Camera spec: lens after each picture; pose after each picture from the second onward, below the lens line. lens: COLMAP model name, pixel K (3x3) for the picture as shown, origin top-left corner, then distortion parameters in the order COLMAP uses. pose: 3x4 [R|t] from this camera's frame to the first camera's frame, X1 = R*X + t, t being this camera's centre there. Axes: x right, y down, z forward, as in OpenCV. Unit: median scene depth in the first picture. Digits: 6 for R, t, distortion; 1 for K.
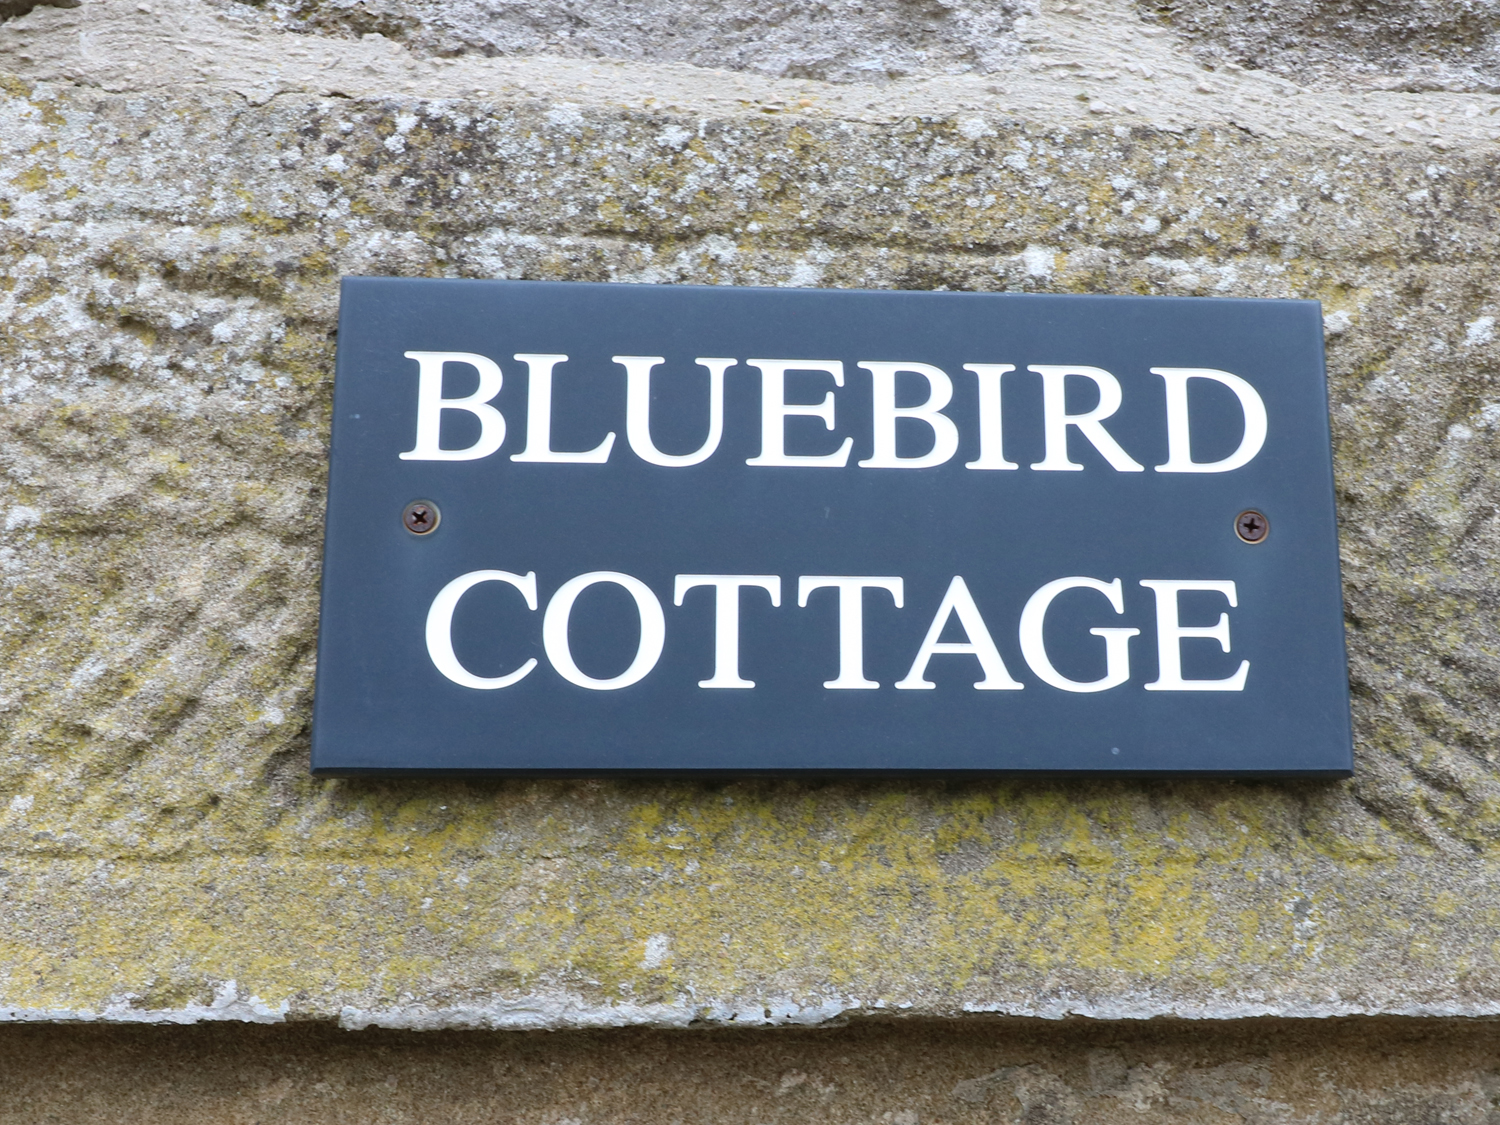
lens RADIAL K [[1512.7, 0, 750.0], [0, 1512.7, 562.5], [0, 0, 1]] dist [0.006834, 0.002800]
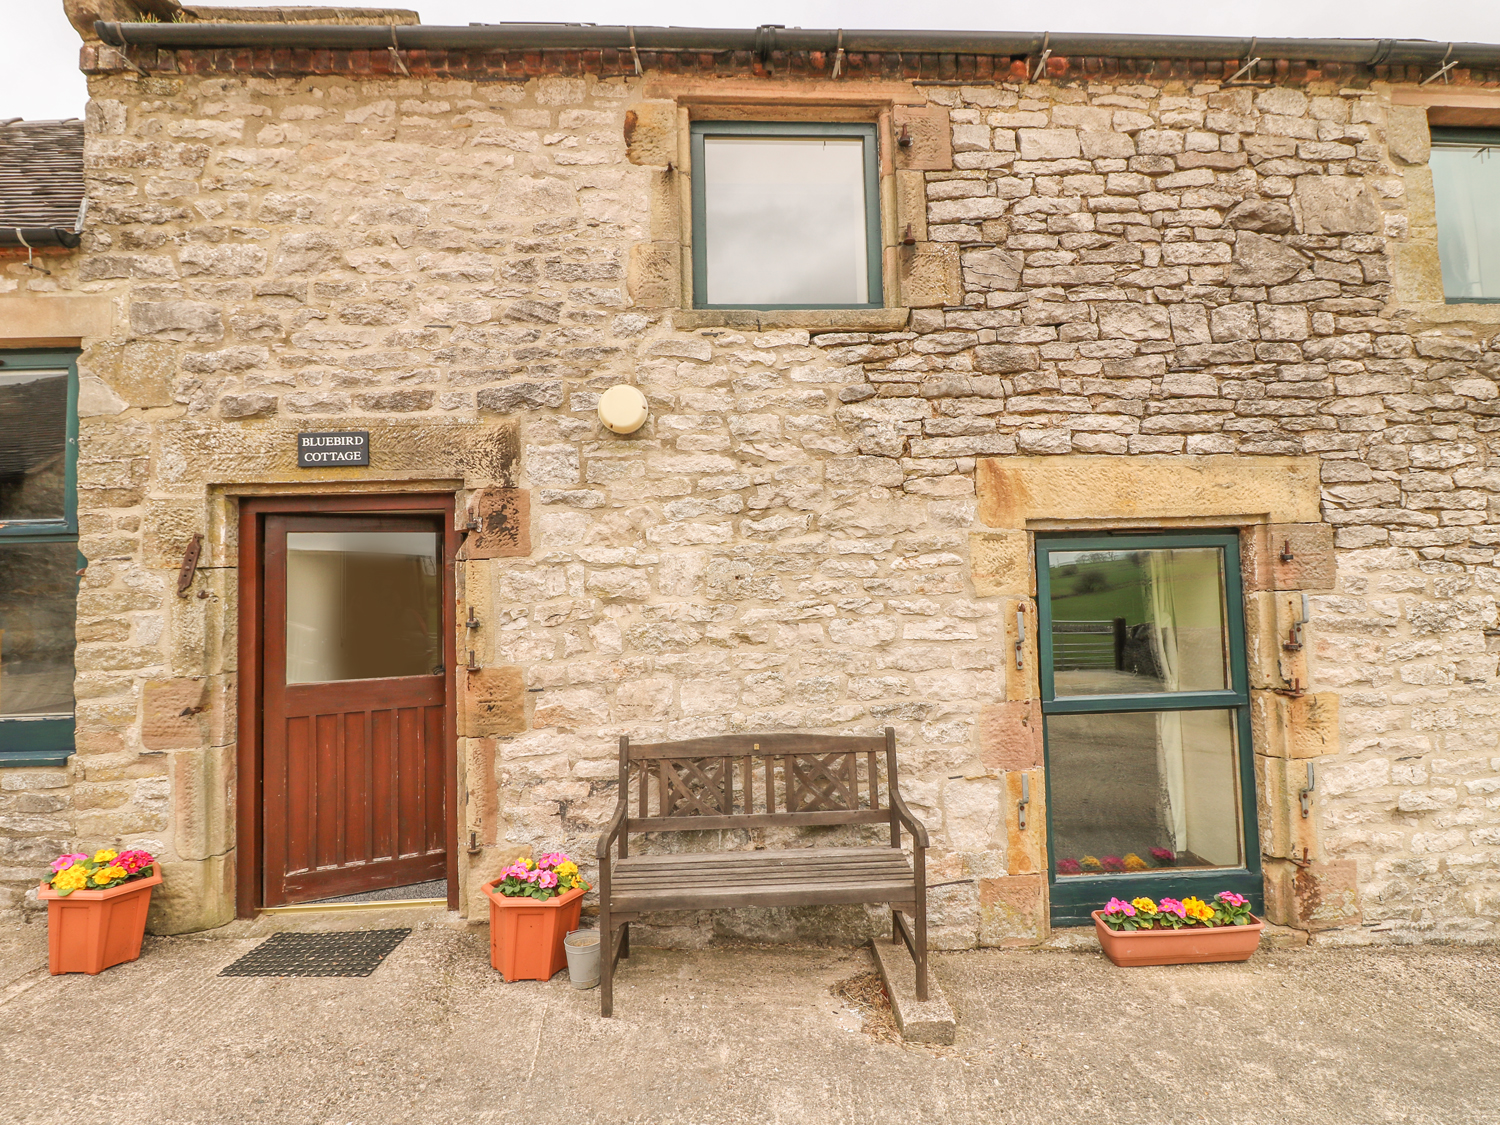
lens RADIAL K [[792.5, 0, 739.6], [0, 792.5, 554.0], [0, 0, 1]] dist [0.003970, -0.012871]
pose [[0.999198, -0.030315, -0.026175, 4.154142], [0.034459, 0.983772, 0.176084, -0.239919], [0.020412, -0.176845, 0.984027, -6.638692]]
